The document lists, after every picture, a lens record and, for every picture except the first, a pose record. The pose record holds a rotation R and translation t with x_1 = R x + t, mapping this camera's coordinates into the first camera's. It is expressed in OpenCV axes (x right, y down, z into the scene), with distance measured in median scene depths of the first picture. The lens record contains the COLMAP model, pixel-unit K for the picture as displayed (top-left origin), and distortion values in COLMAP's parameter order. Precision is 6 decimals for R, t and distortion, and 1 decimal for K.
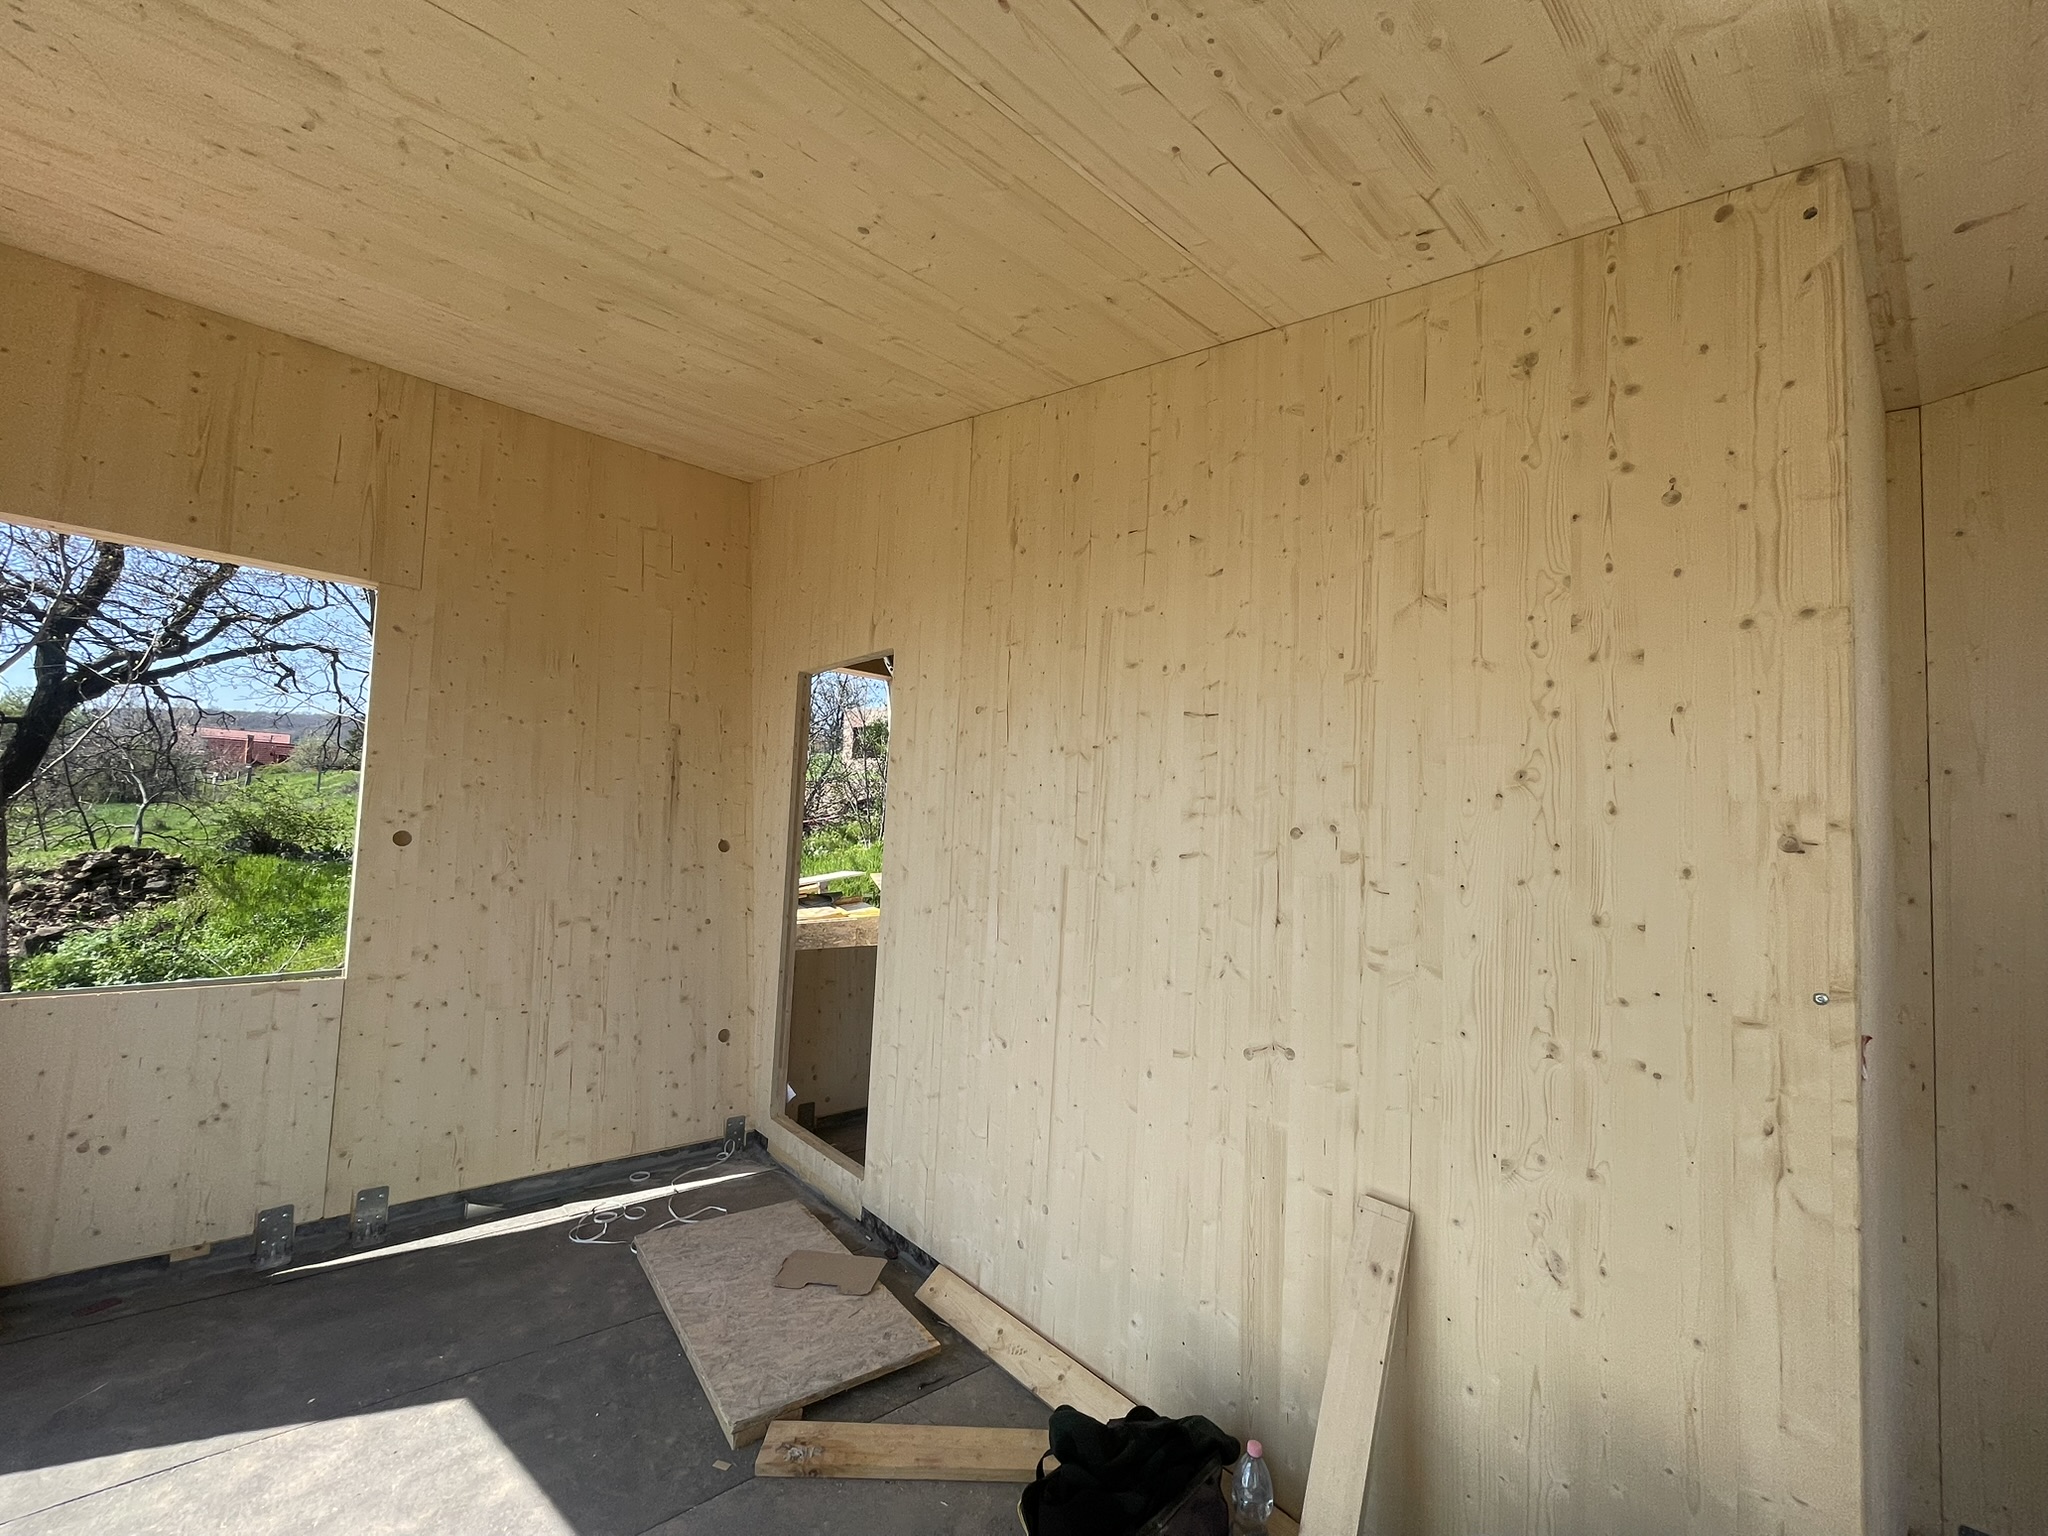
lens RADIAL K [[827.3, 0, 1022.6], [0, 827.3, 782.2], [0, 0, 1]] dist [-0.004648, 0.001840]
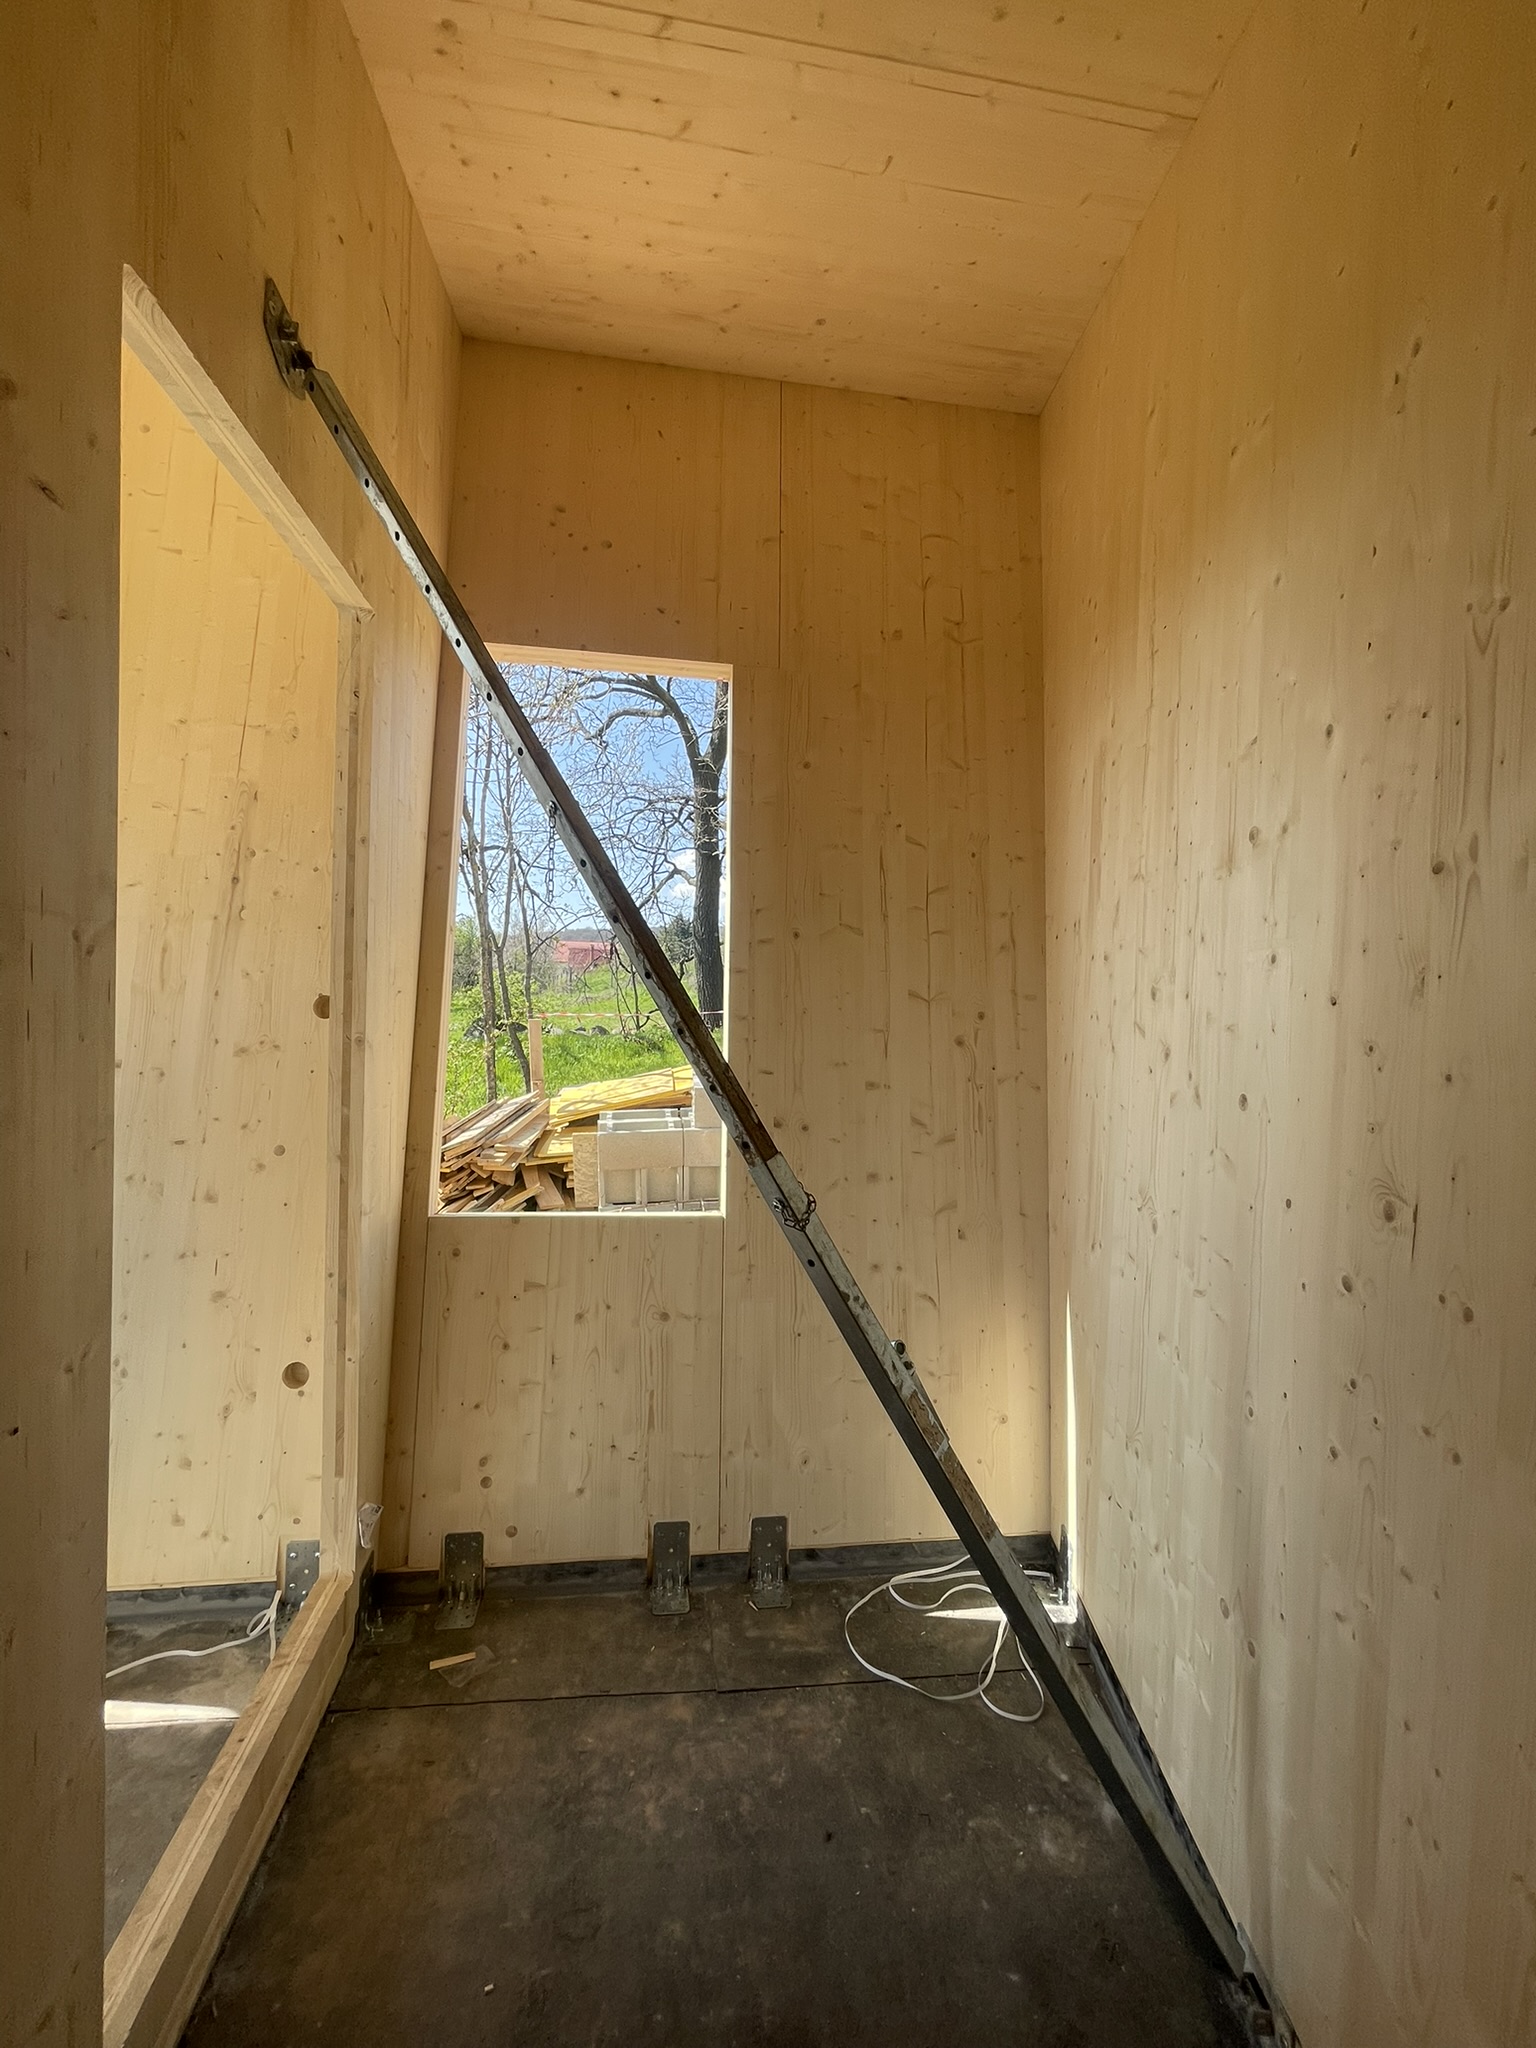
lens RADIAL K [[827.3, 0, 772.5], [0, 827.3, 1015.8], [0, 0, 1]] dist [-0.004648, 0.001840]
pose [[0.839829, -0.003129, -0.542843, 0.222352], [0.032904, 0.998438, 0.045151, 0.096916], [0.541854, -0.055781, 0.838620, 1.009242]]
